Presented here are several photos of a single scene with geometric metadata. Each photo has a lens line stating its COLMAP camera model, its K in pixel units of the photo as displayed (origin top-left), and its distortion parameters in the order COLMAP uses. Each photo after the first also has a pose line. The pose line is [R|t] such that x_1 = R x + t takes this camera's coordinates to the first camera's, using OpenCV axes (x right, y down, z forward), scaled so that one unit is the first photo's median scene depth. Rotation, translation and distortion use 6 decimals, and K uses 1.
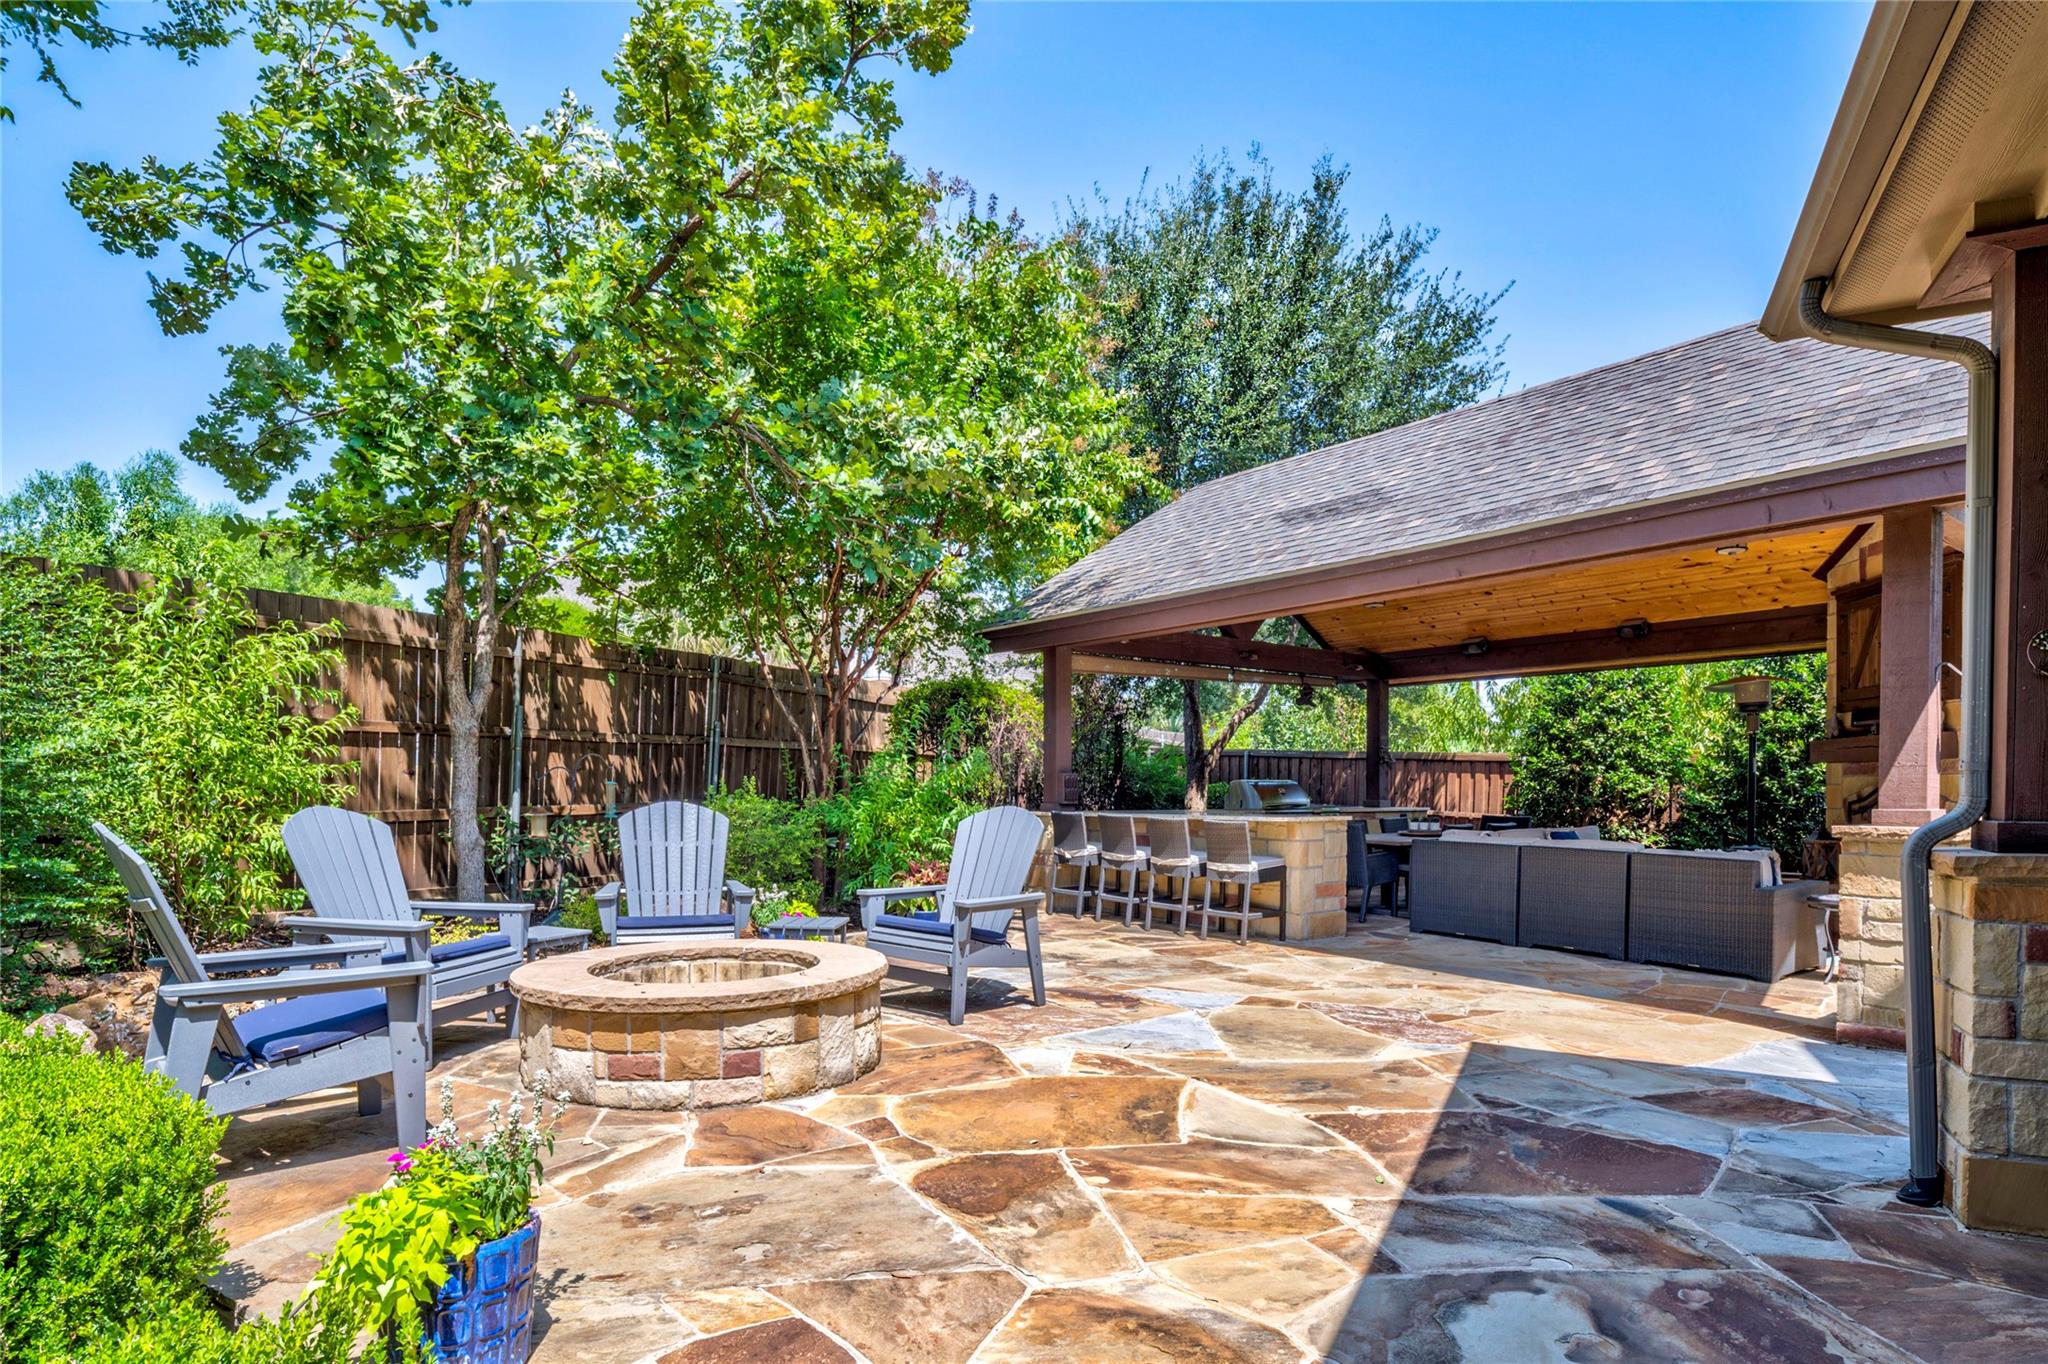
lens RADIAL K [[1112.3, 0, 1018.0], [0, 1112.3, 812.5], [0, 0, 1]] dist [-0.013027, -0.002436]
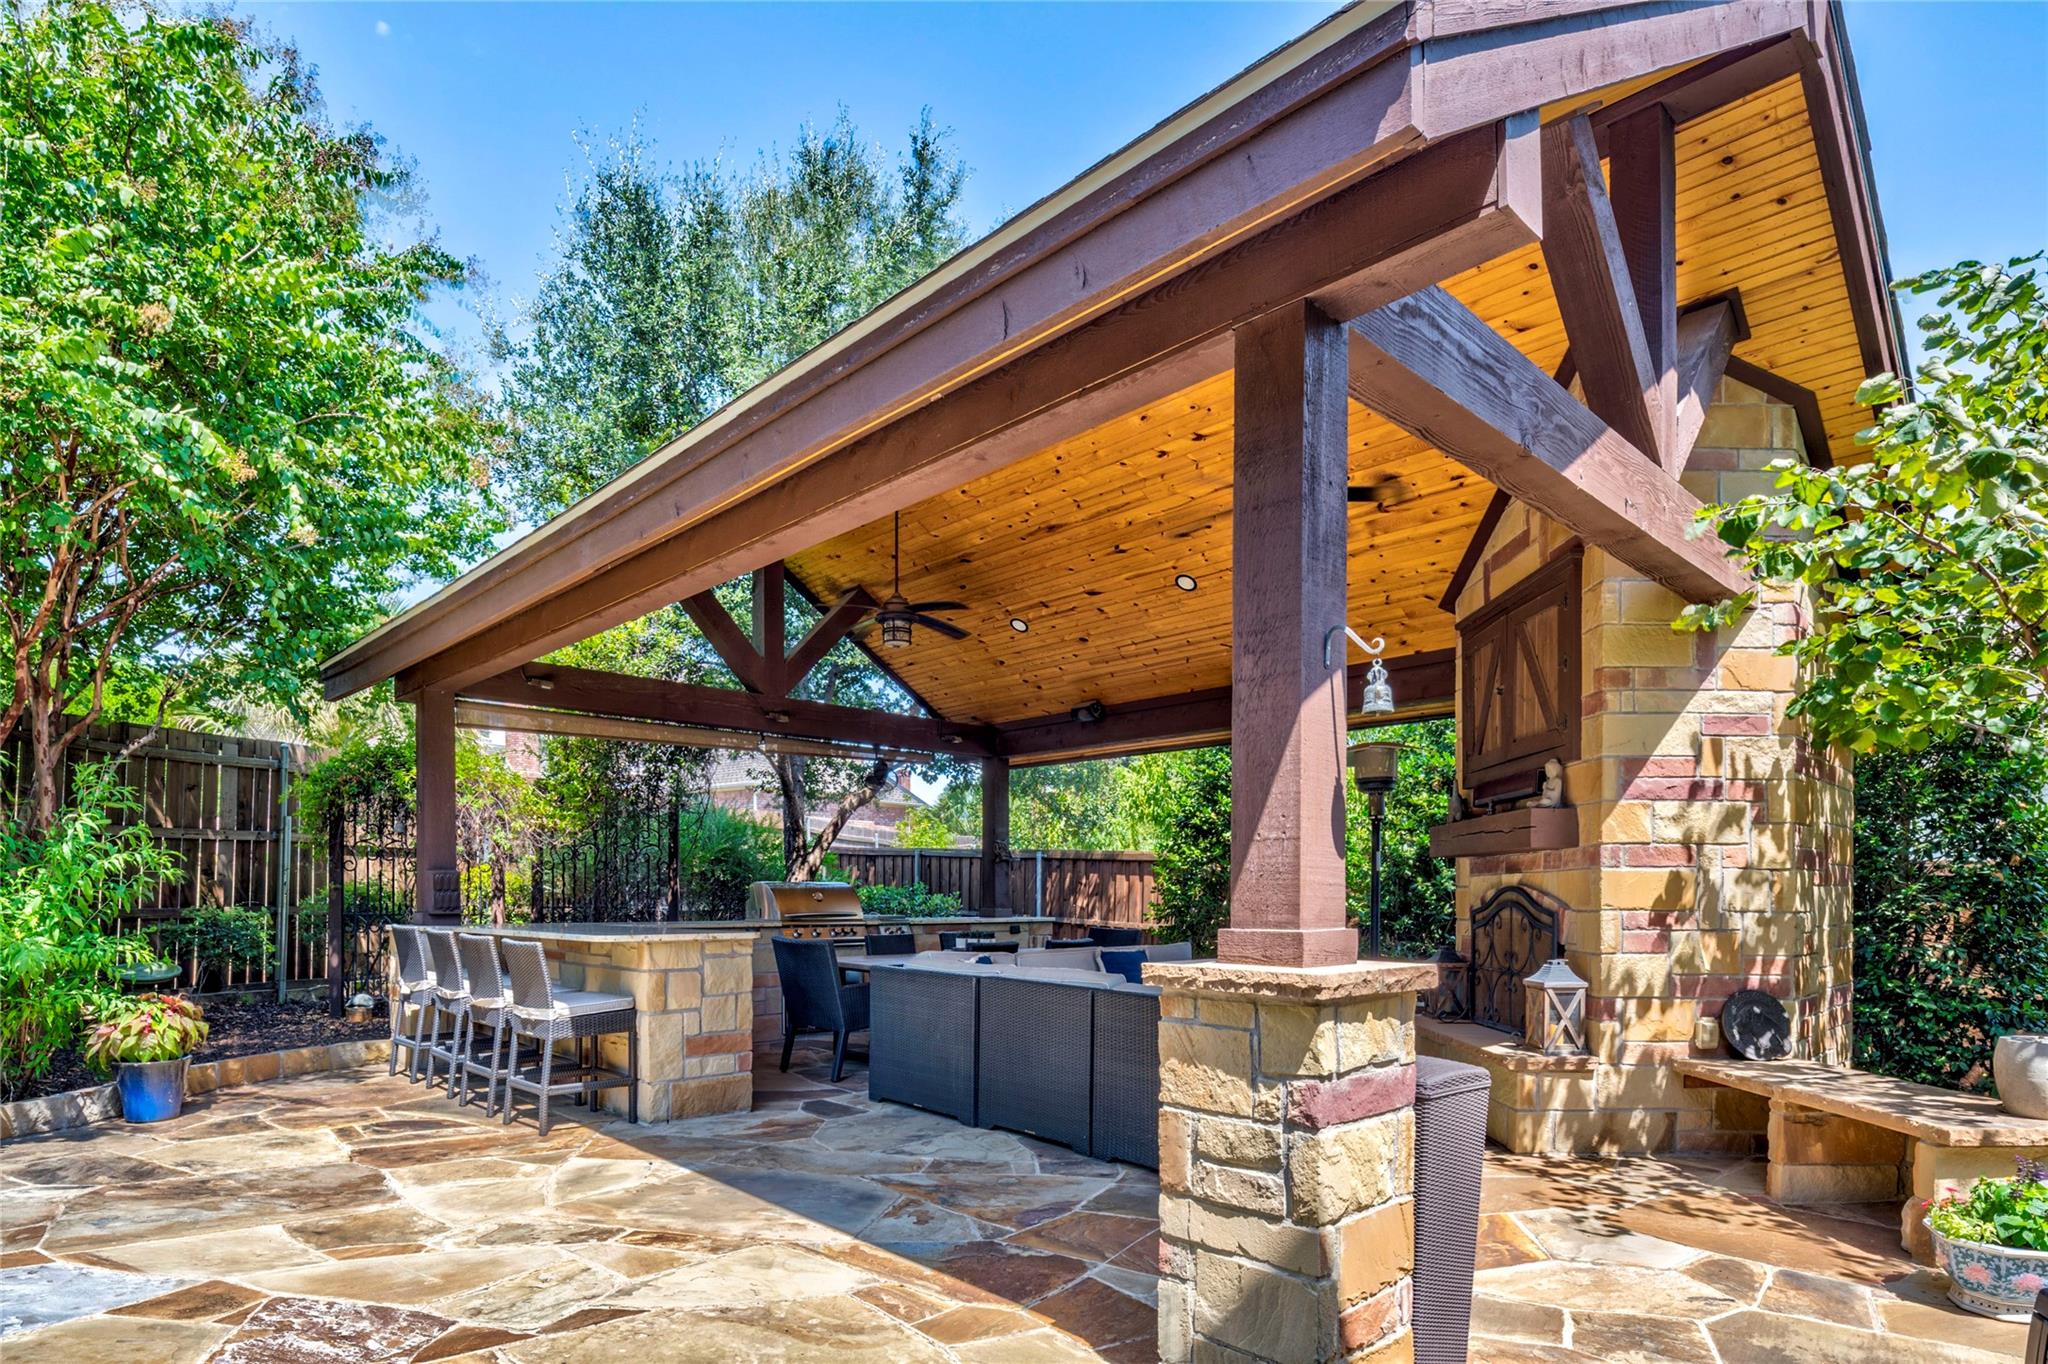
lens RADIAL K [[1113.4, 0, 1012.0], [0, 1113.4, 903.6], [0, 0, 1]] dist [-0.005578, -0.000668]
pose [[0.994188, 0.000308, 0.107654, 0.425134], [0.001227, 0.999899, -0.014192, -0.004998], [-0.107647, 0.014242, 0.994087, 0.348396]]
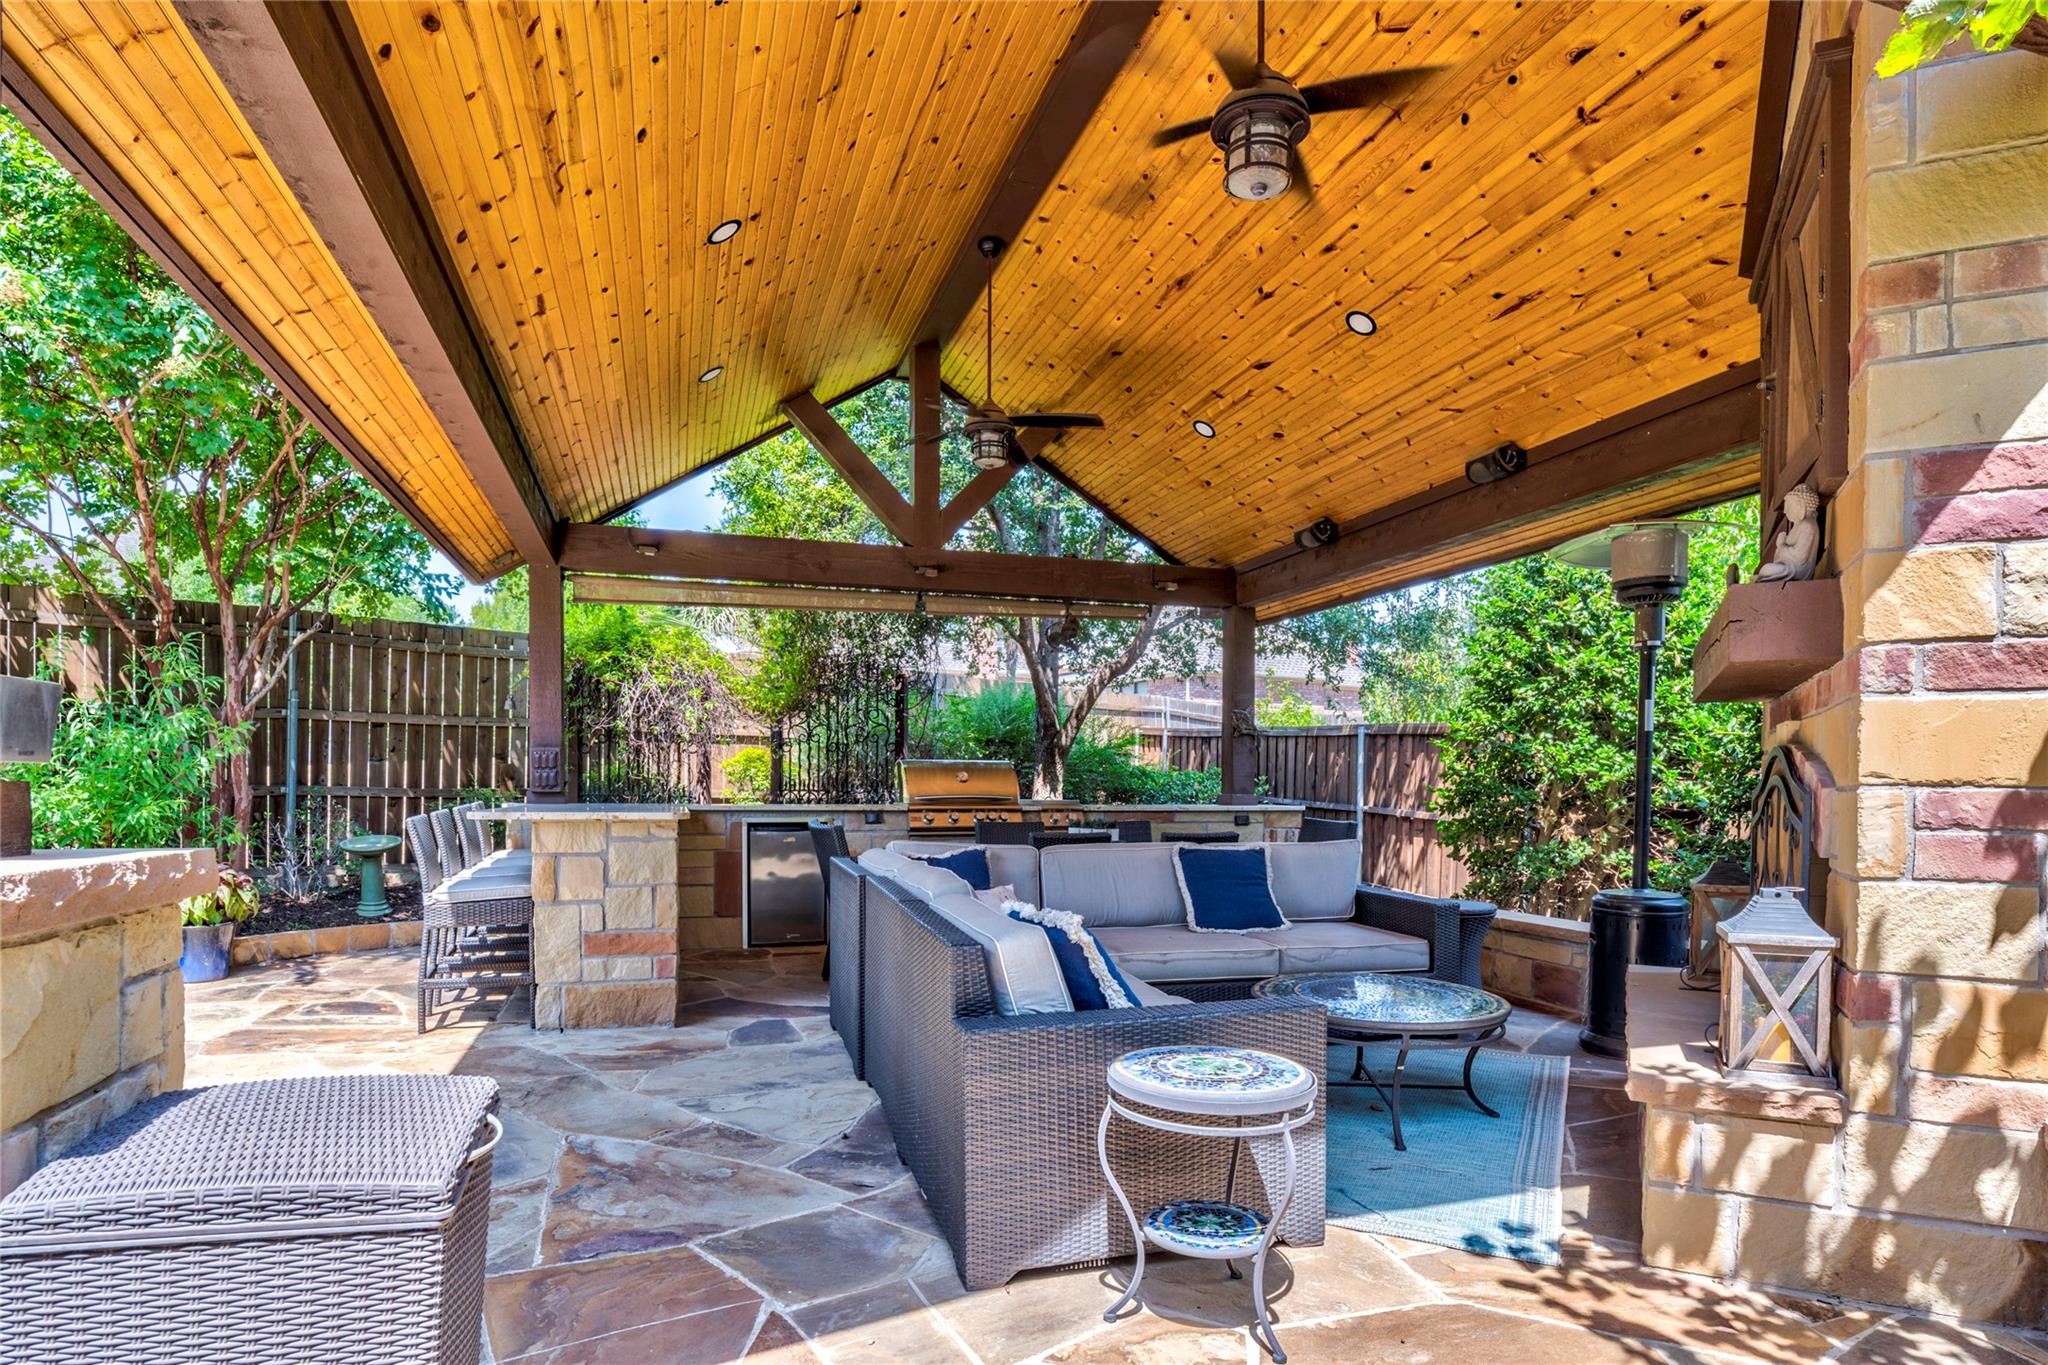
lens RADIAL K [[1112.3, 0, 1018.0], [0, 1112.3, 813.0], [0, 0, 1]] dist [-0.013027, -0.002436]
pose [[0.938717, 0.013015, -0.344442, 0.728007], [-0.012664, 0.999914, 0.003268, -0.000601], [0.344455, 0.001294, 0.938802, 0.596238]]
